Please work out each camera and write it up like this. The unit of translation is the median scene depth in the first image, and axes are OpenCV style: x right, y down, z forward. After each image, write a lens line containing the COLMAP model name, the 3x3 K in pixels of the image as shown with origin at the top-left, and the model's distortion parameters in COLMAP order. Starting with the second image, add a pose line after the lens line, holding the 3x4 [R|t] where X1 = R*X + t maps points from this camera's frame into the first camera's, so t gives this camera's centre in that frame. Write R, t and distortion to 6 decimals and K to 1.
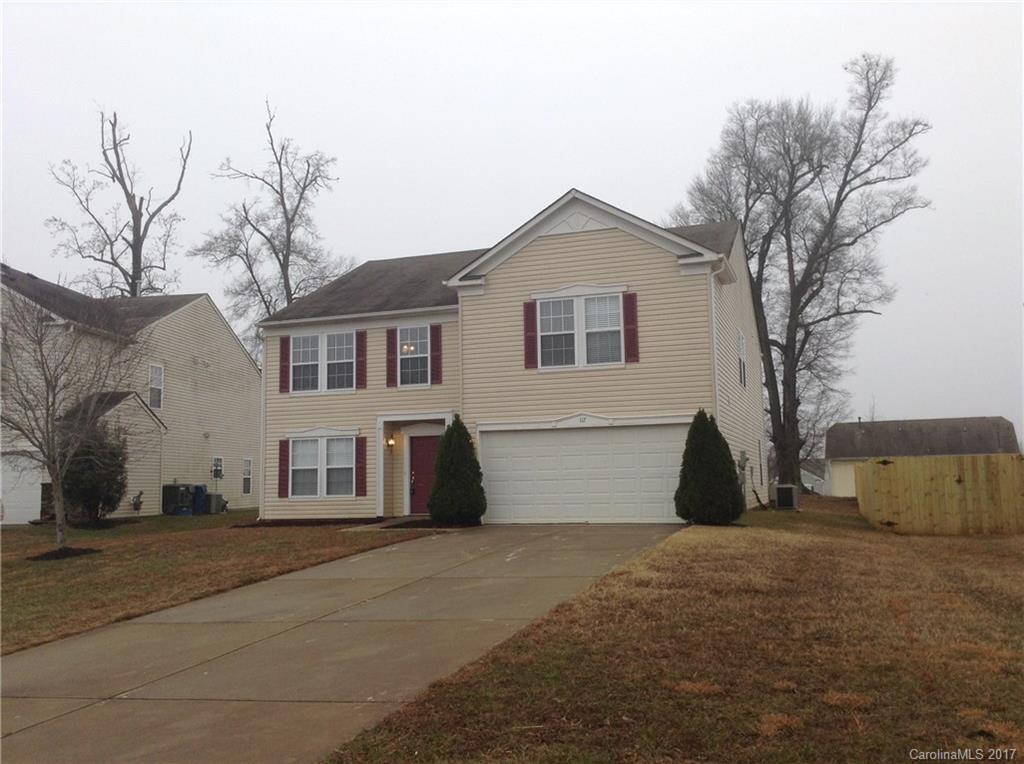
lens RADIAL K [[920.2, 0, 512.0], [0, 920.2, 382.0], [0, 0, 1]] dist [0.108306, -0.195738]
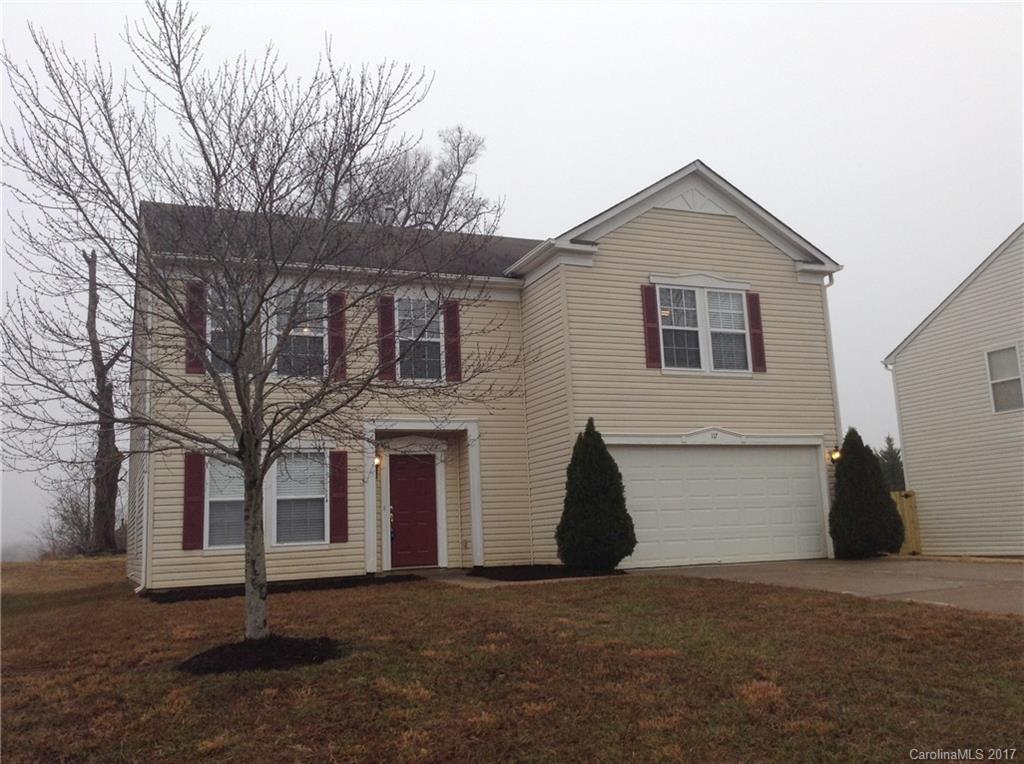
lens RADIAL K [[920.2, 0, 512.0], [0, 920.2, 382.0], [0, 0, 1]] dist [0.108306, -0.195738]
pose [[0.739059, 0.098856, 0.666348, -0.551894], [-0.044761, 0.994194, -0.097849, 0.074164], [-0.672152, 0.042490, 0.739193, 0.460949]]
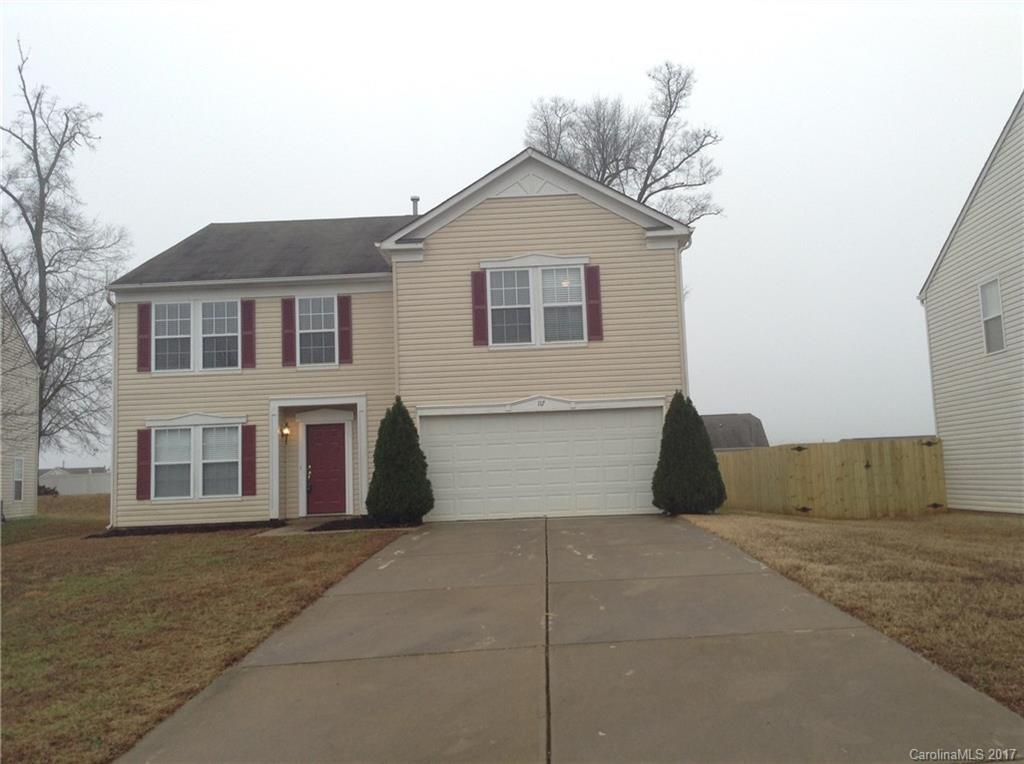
lens RADIAL K [[920.2, 0, 512.0], [0, 920.2, 382.0], [0, 0, 1]] dist [0.108306, -0.195738]
pose [[0.956616, 0.012727, 0.291072, -0.193694], [-0.012653, 0.999918, -0.002134, 0.020242], [-0.291076, -0.001641, 0.956699, 0.129425]]
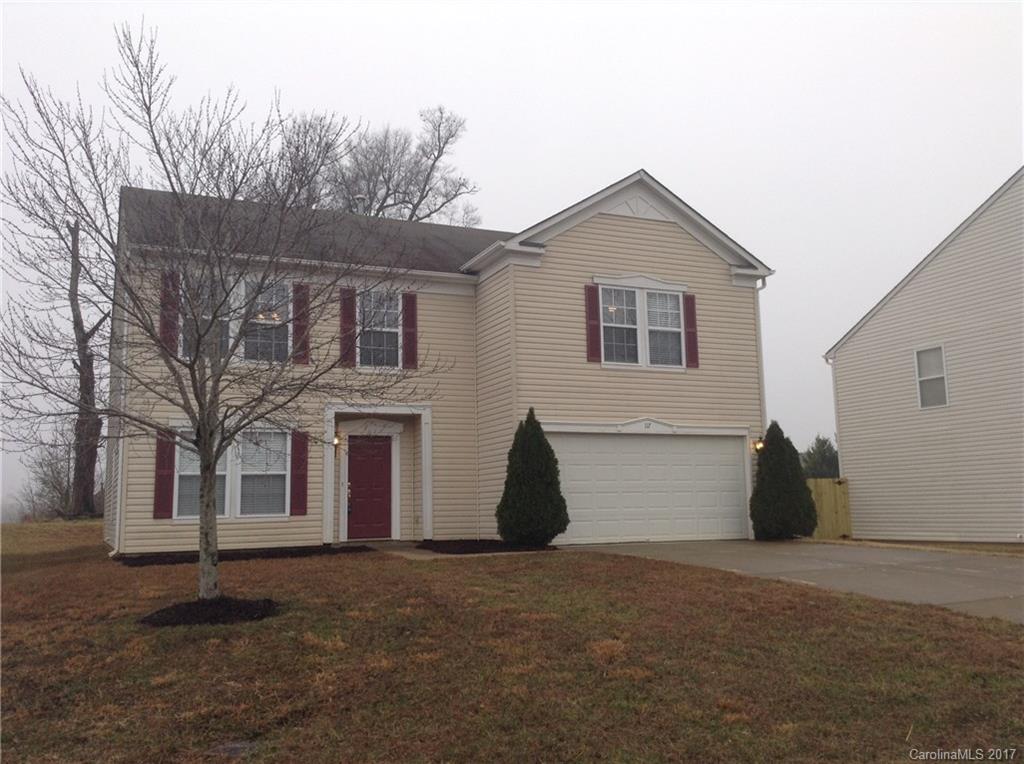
lens RADIAL K [[920.2, 0, 512.0], [0, 920.2, 382.0], [0, 0, 1]] dist [0.108306, -0.195738]
pose [[0.725536, 0.098754, 0.681061, -0.573453], [-0.070246, 0.995109, -0.069457, 0.063694], [-0.684589, 0.002552, 0.728925, 0.394317]]
